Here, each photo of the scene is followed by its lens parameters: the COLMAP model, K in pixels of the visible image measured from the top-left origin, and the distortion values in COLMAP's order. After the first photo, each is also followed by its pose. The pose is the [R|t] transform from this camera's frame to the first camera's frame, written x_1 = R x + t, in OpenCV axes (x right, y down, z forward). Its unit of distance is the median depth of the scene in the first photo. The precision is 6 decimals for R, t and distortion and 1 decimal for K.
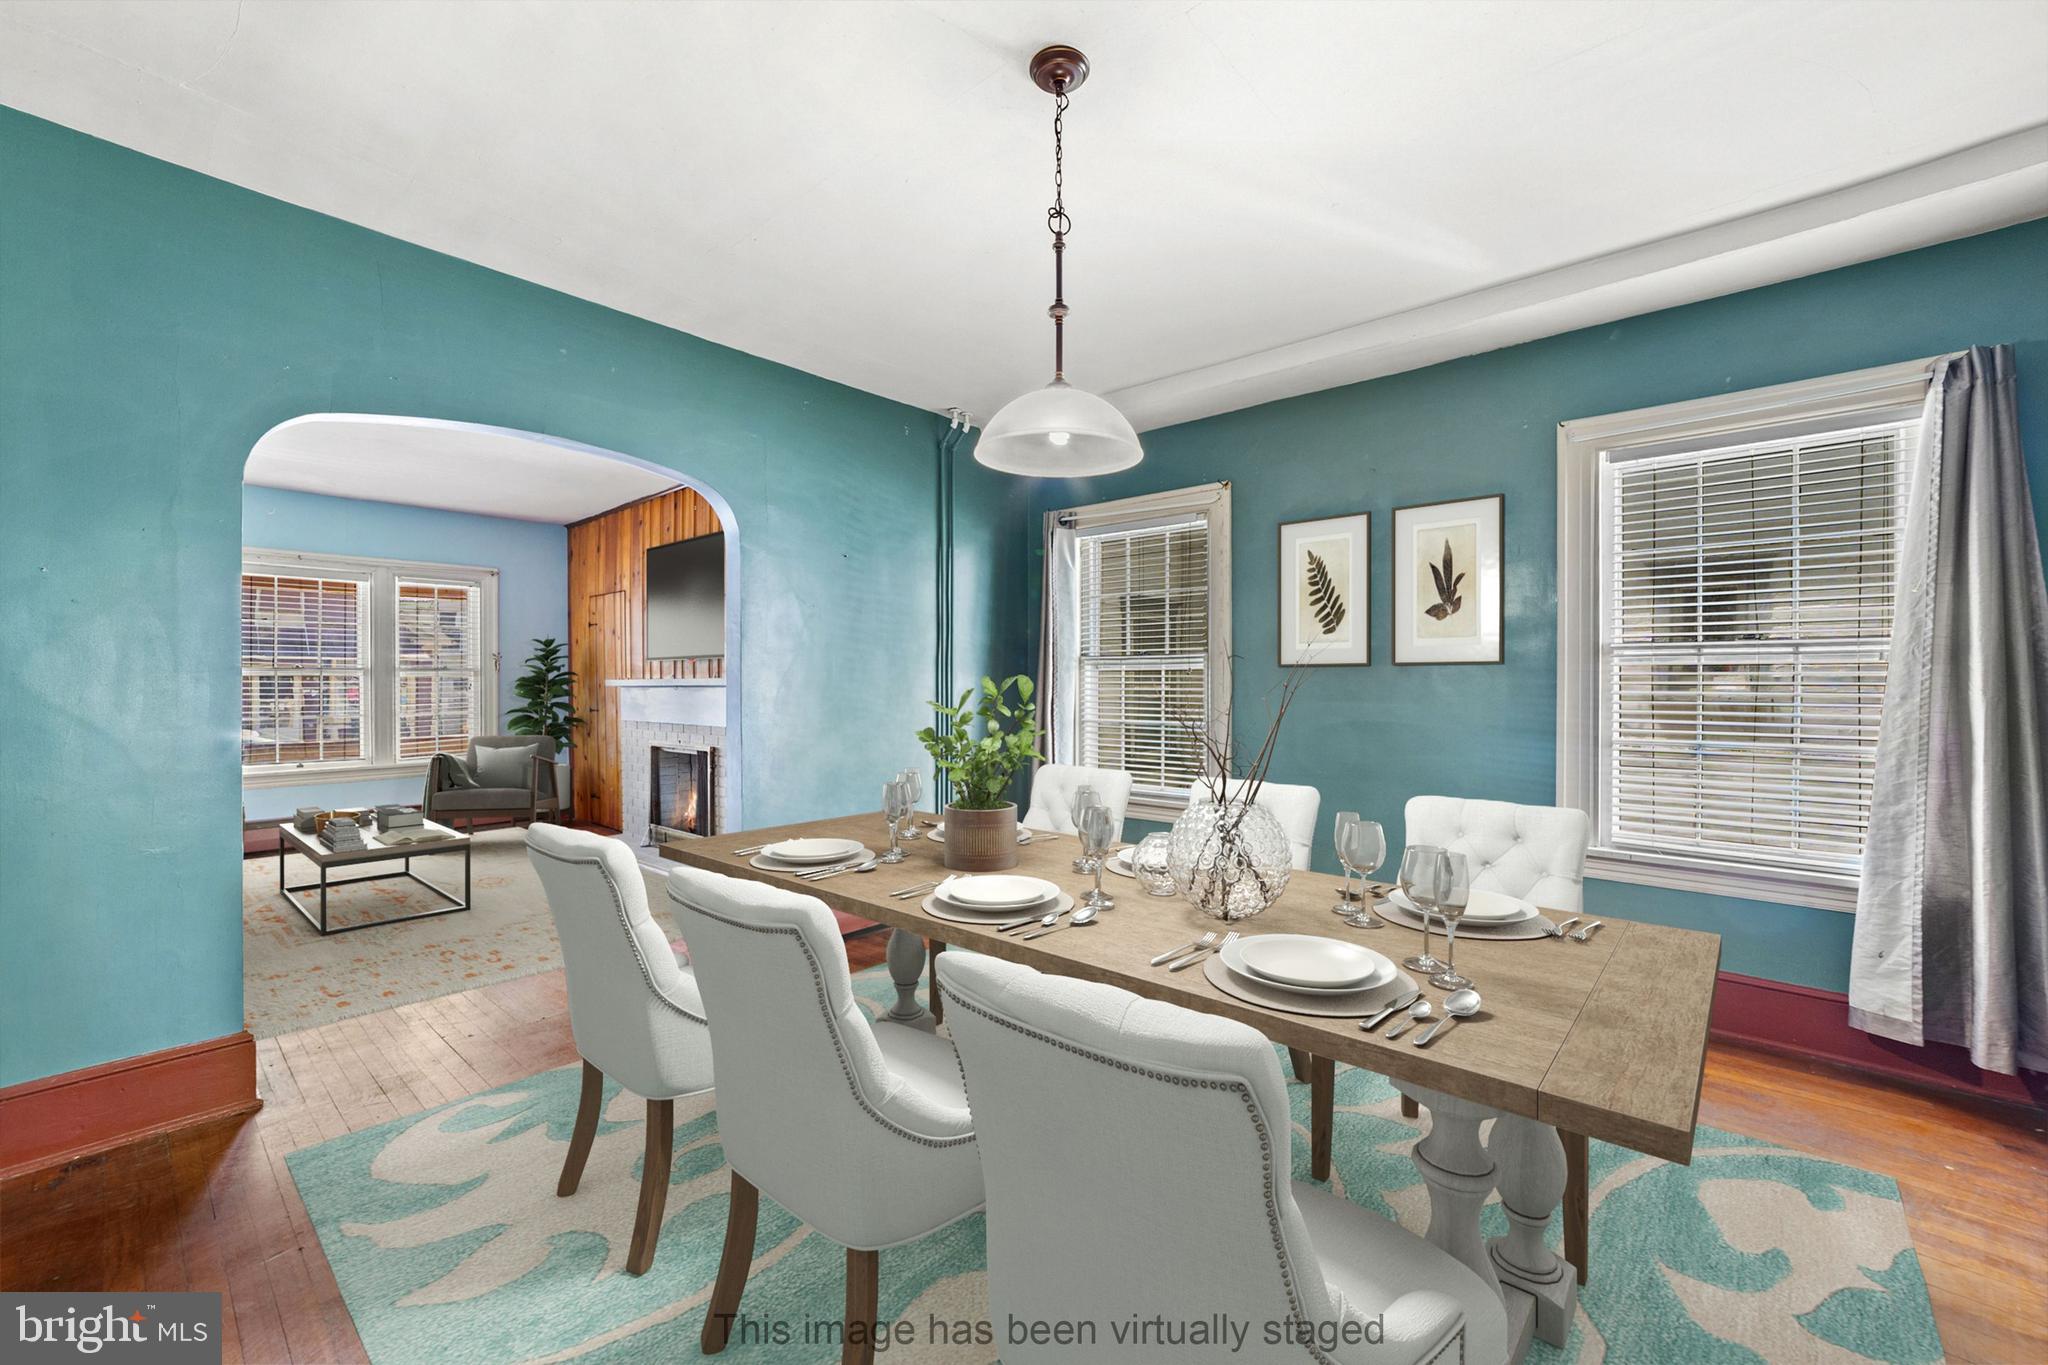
lens RADIAL K [[813.4, 0, 1024.0], [0, 813.4, 682.5], [0, 0, 1]] dist [0.000488, 0.000183]
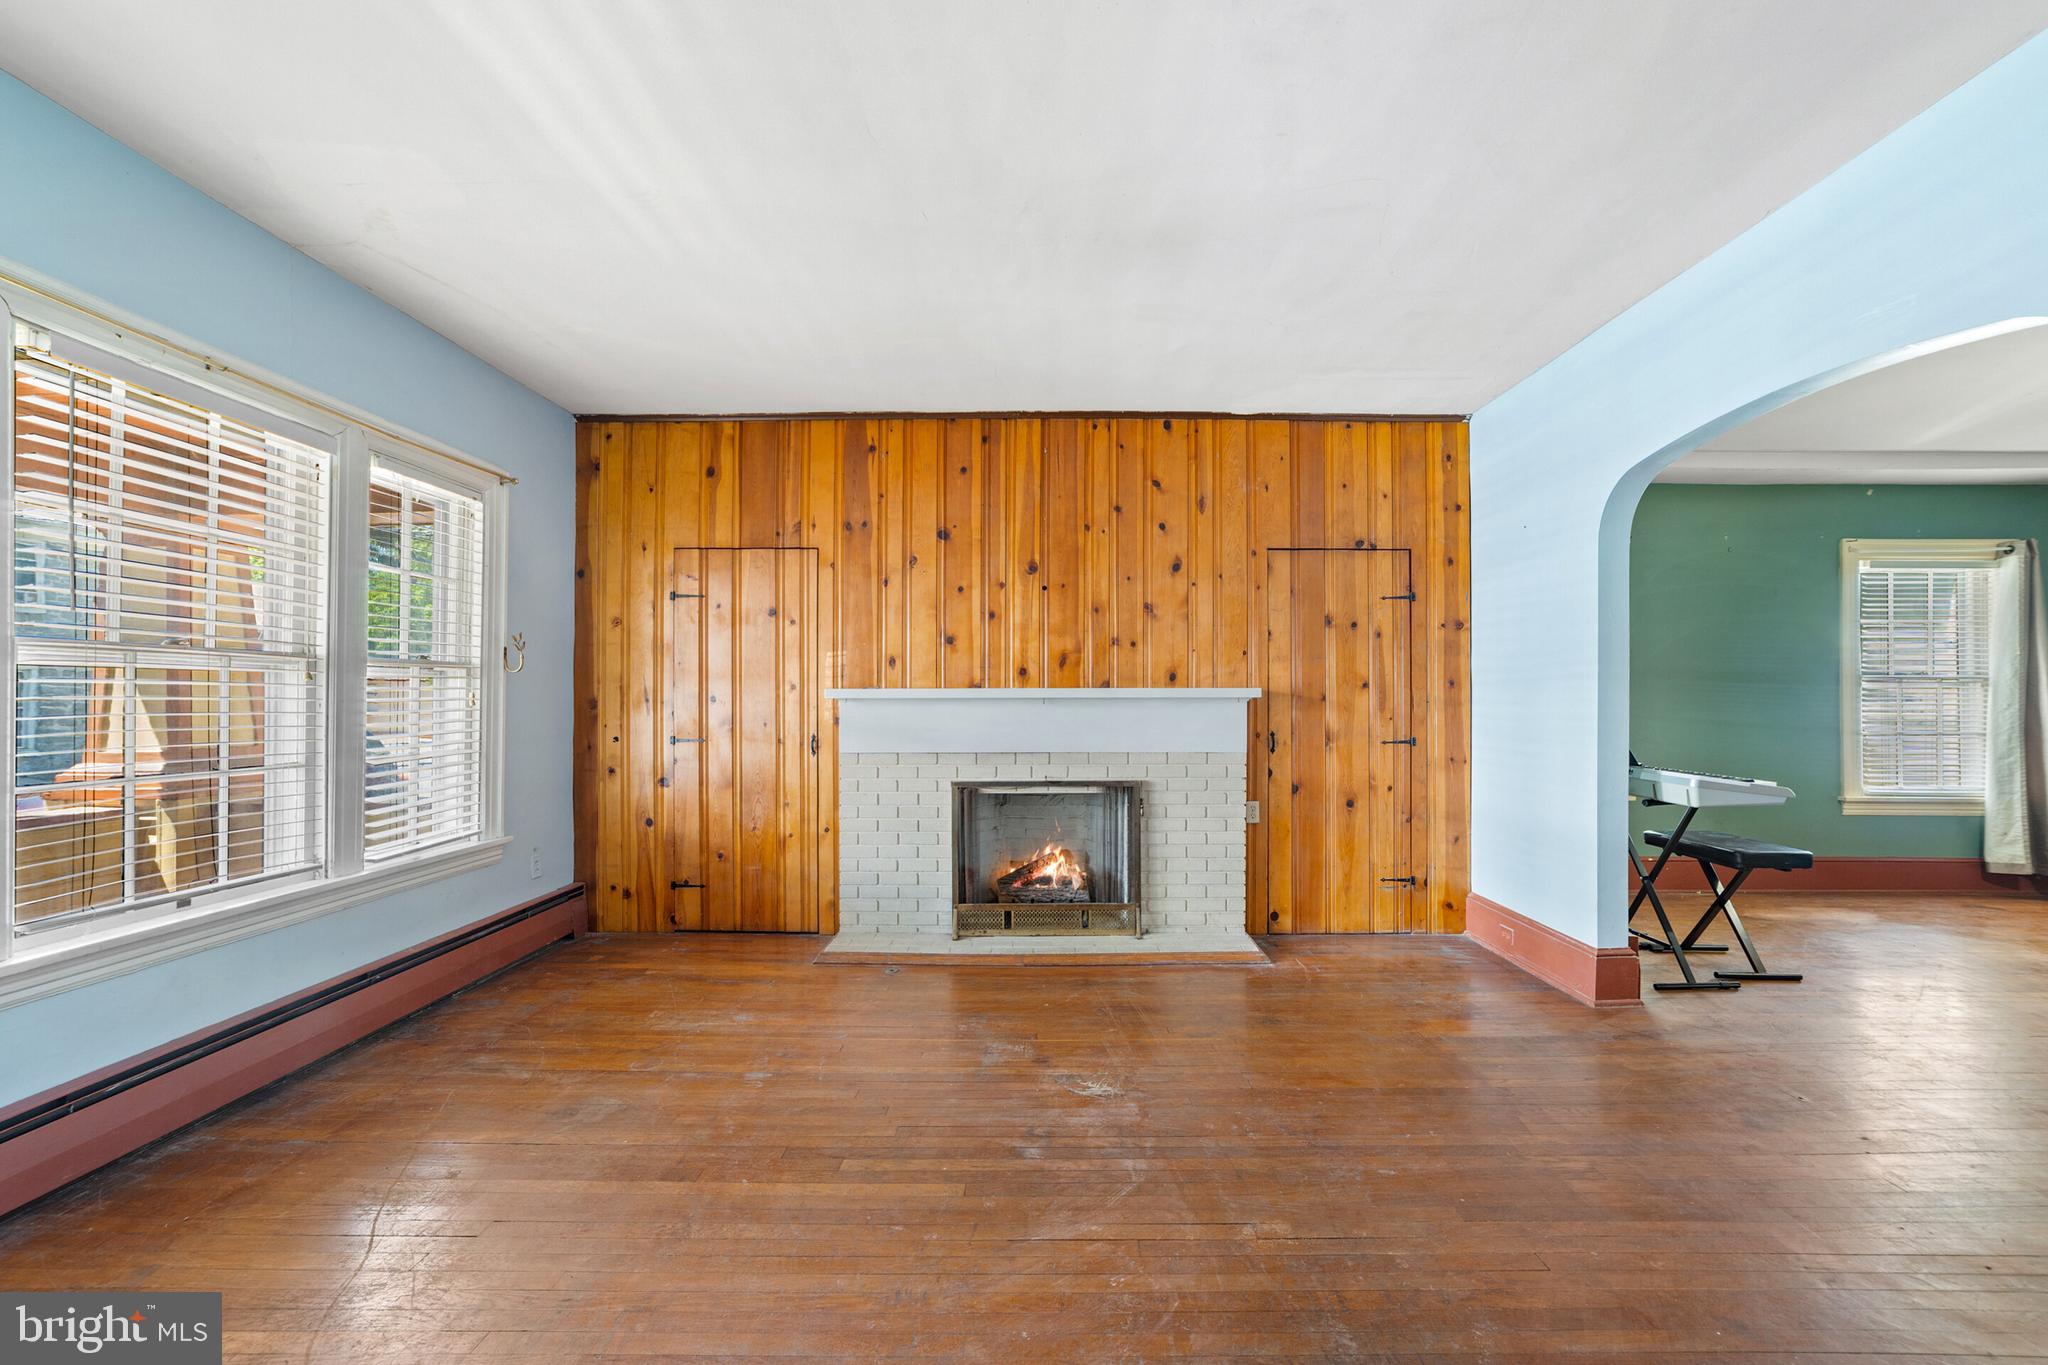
lens RADIAL K [[813.4, 0, 1024.0], [0, 813.4, 682.5], [0, 0, 1]] dist [0.000488, 0.000183]
pose [[0.740281, 0.017466, 0.672071, -0.855450], [-0.003744, 0.999754, -0.021858, 0.005640], [-0.672287, 0.013664, 0.740164, 0.461163]]
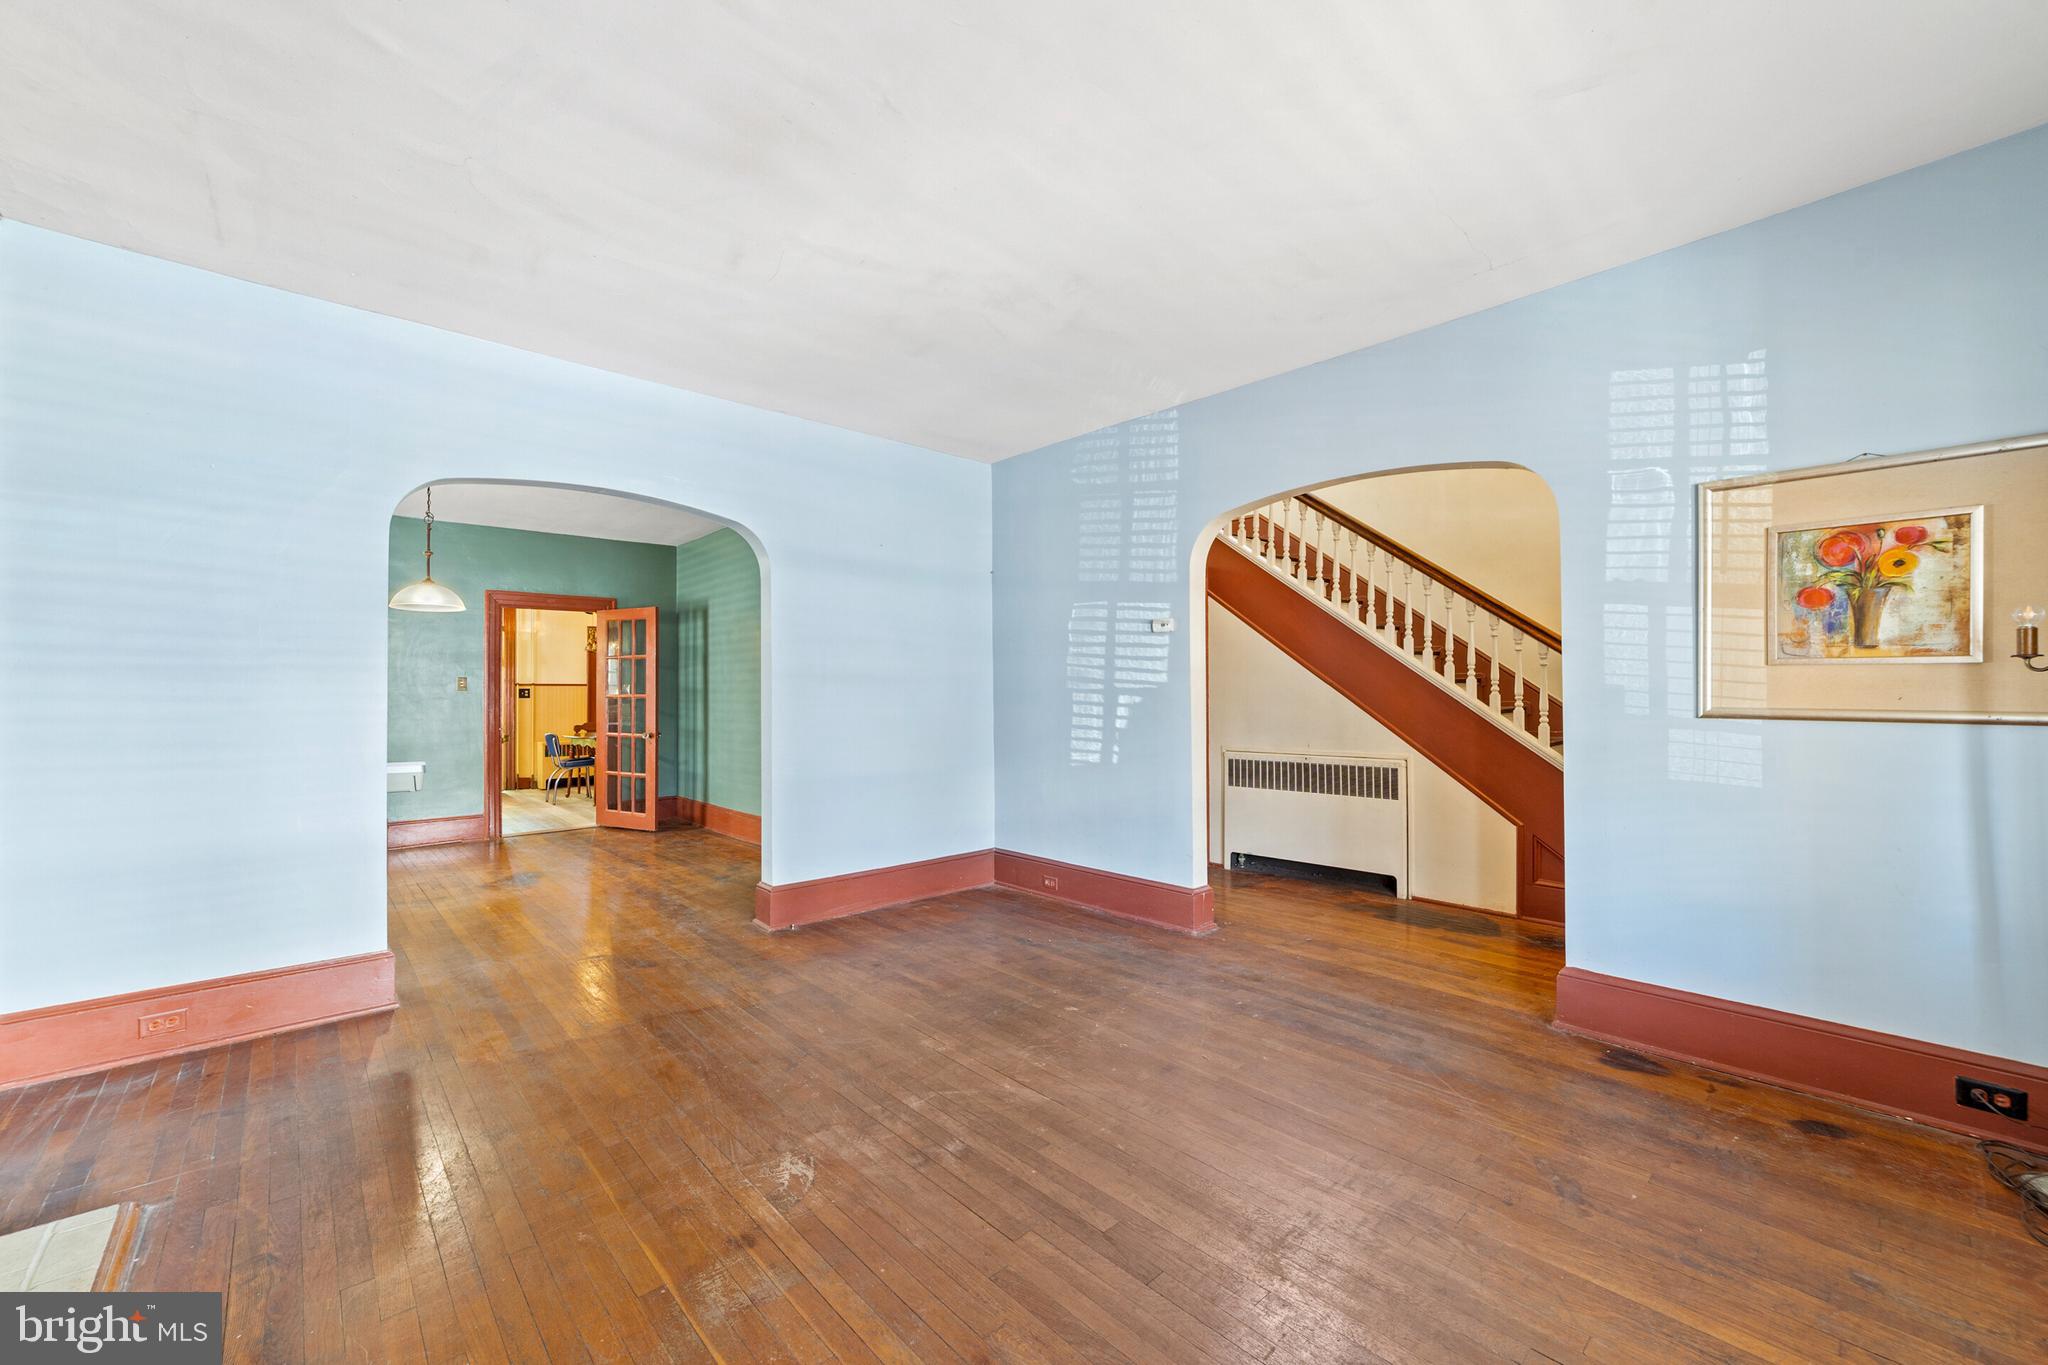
lens RADIAL K [[813.4, 0, 1024.0], [0, 813.4, 682.5], [0, 0, 1]] dist [0.000488, 0.000183]
pose [[-0.996673, 0.011107, 0.080743, -0.672772], [0.010365, 0.999900, -0.009602, 0.005287], [-0.080842, -0.008733, -0.996689, 1.070925]]
